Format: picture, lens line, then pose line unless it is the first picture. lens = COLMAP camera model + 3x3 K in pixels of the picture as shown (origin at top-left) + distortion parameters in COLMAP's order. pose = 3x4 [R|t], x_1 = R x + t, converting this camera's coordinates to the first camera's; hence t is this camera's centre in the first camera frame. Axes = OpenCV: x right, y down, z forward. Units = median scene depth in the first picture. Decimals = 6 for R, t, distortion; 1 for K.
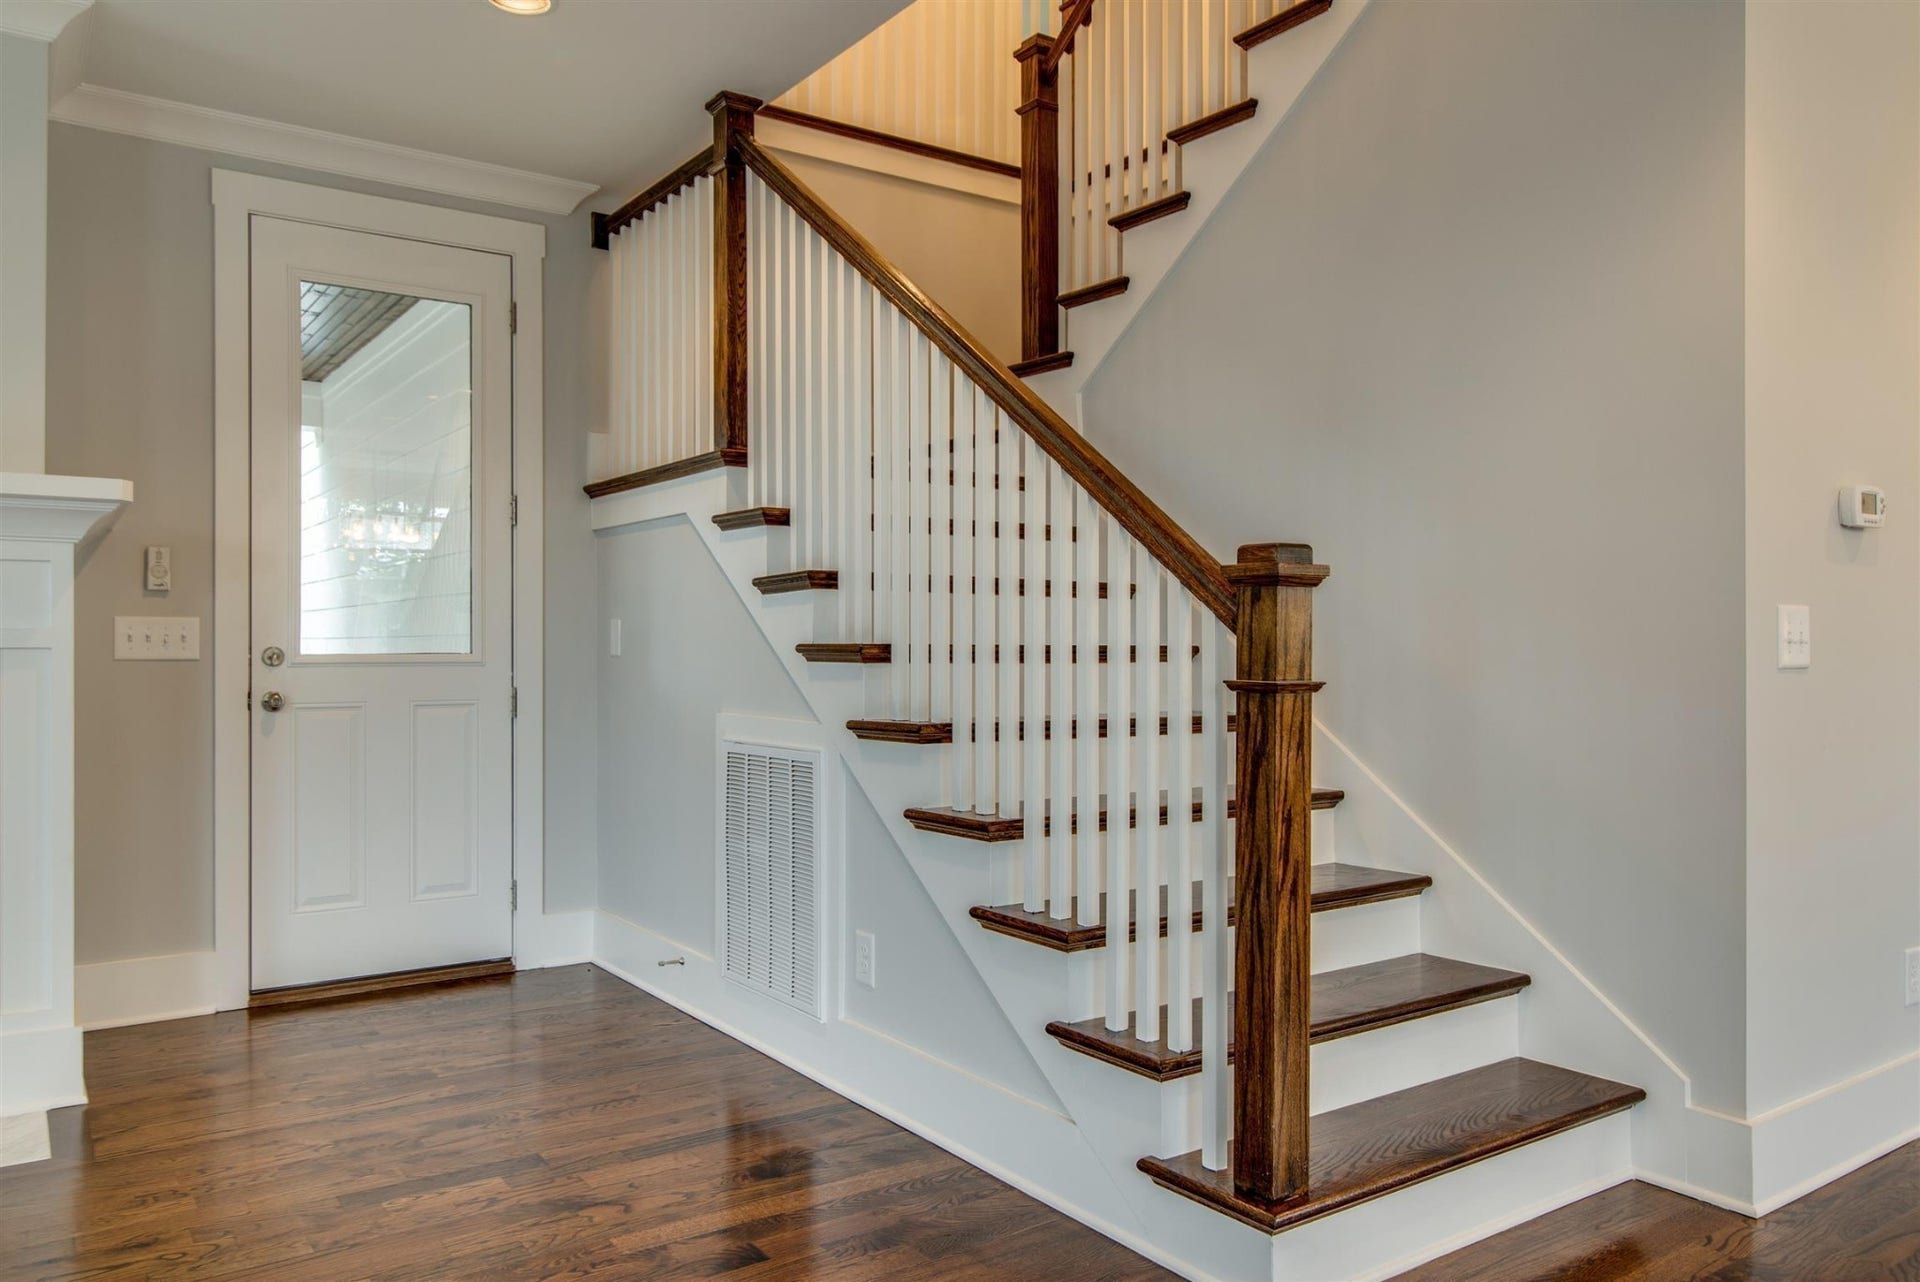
lens RADIAL K [[1358.8, 0, 957.7], [0, 1358.8, 640.3], [0, 0, 1]] dist [-0.000698, 0.002670]
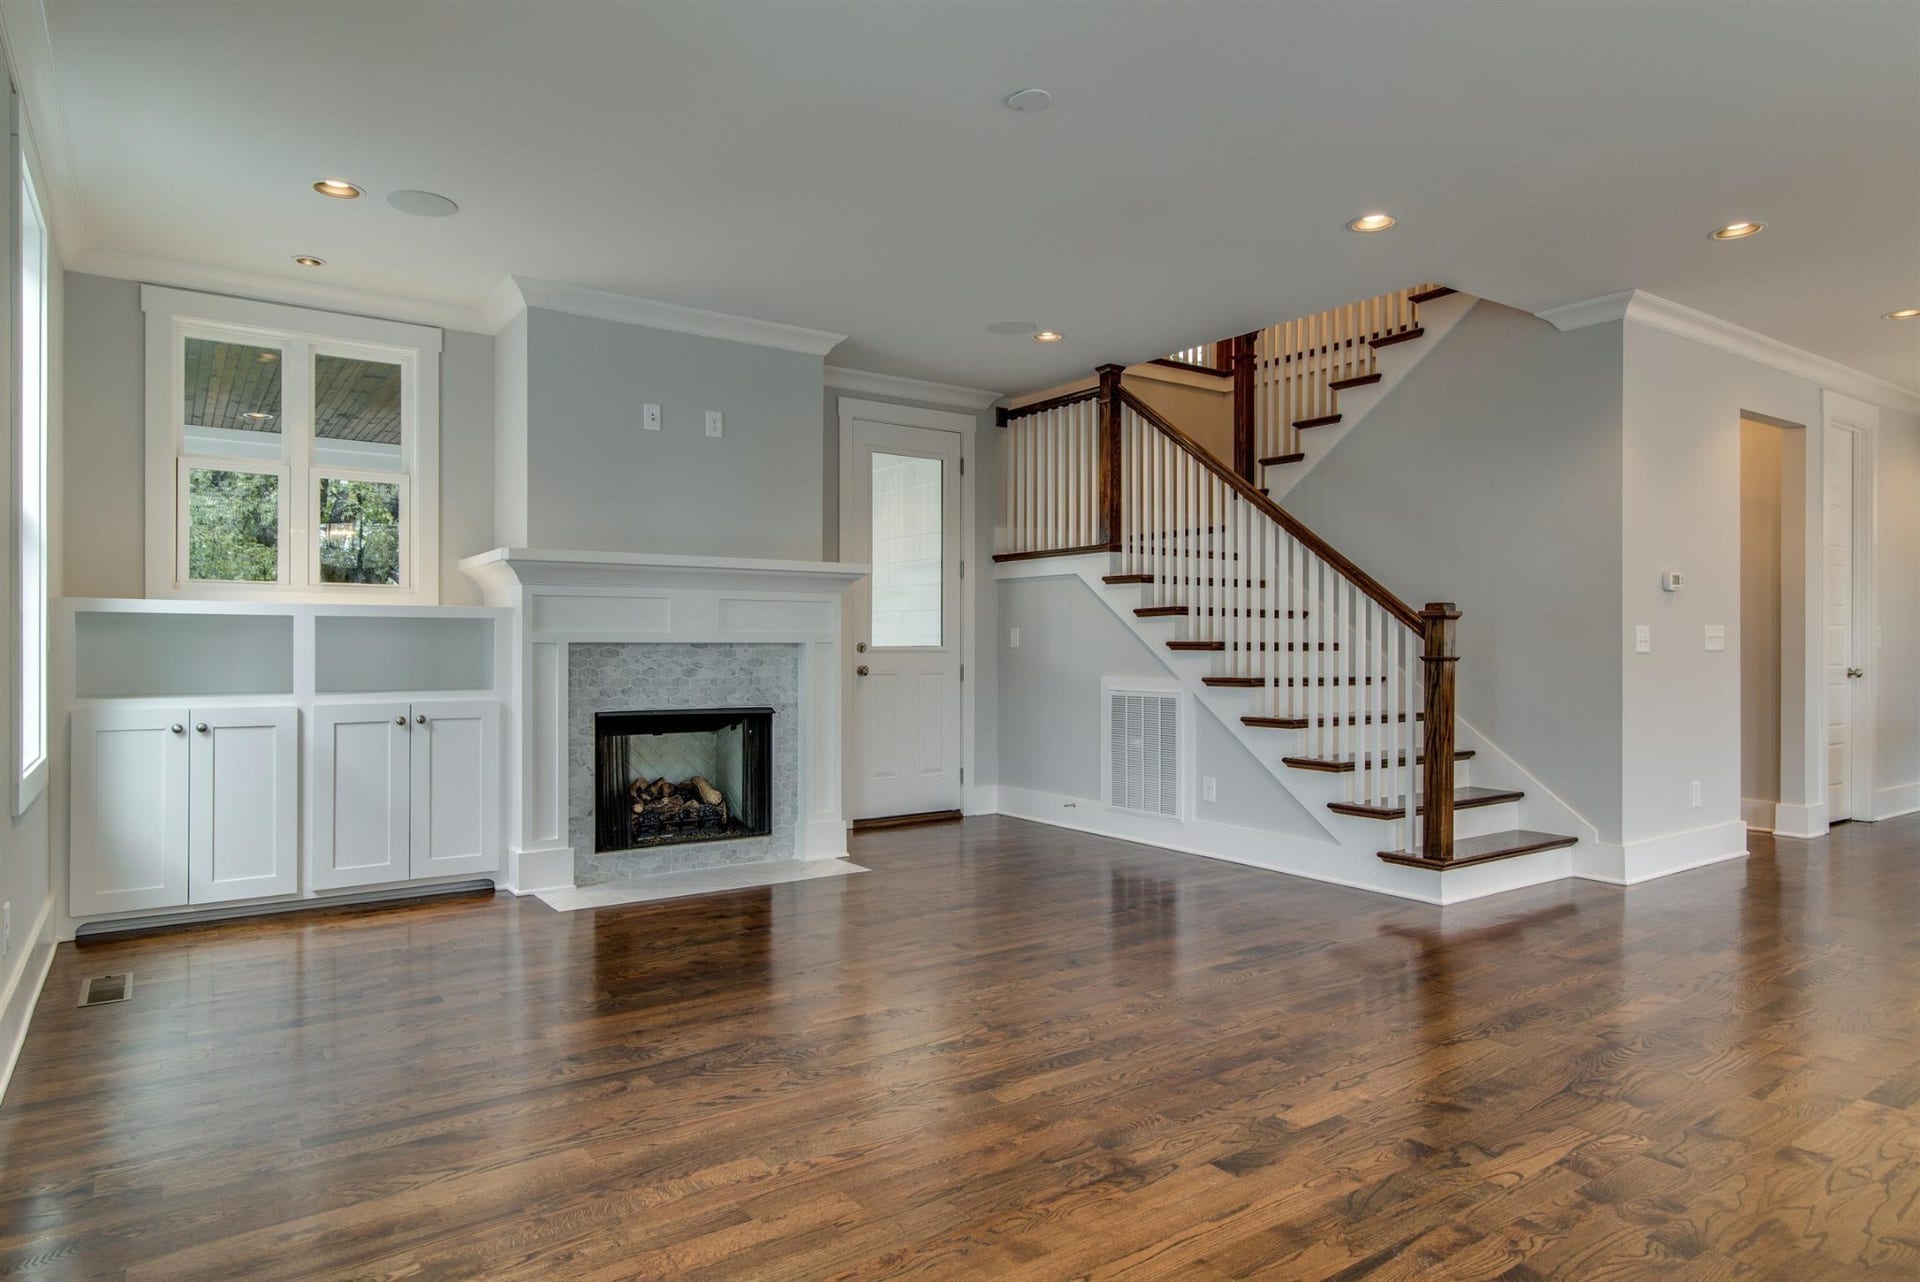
lens RADIAL K [[1130.8, 0, 961.4], [0, 1130.8, 641.7], [0, 0, 1]] dist [-0.004887, 0.001366]
pose [[0.999886, 0.002210, 0.014955, -0.431129], [-0.002256, 0.999993, 0.003058, -0.001717], [-0.014948, -0.003092, 0.999883, -0.680028]]
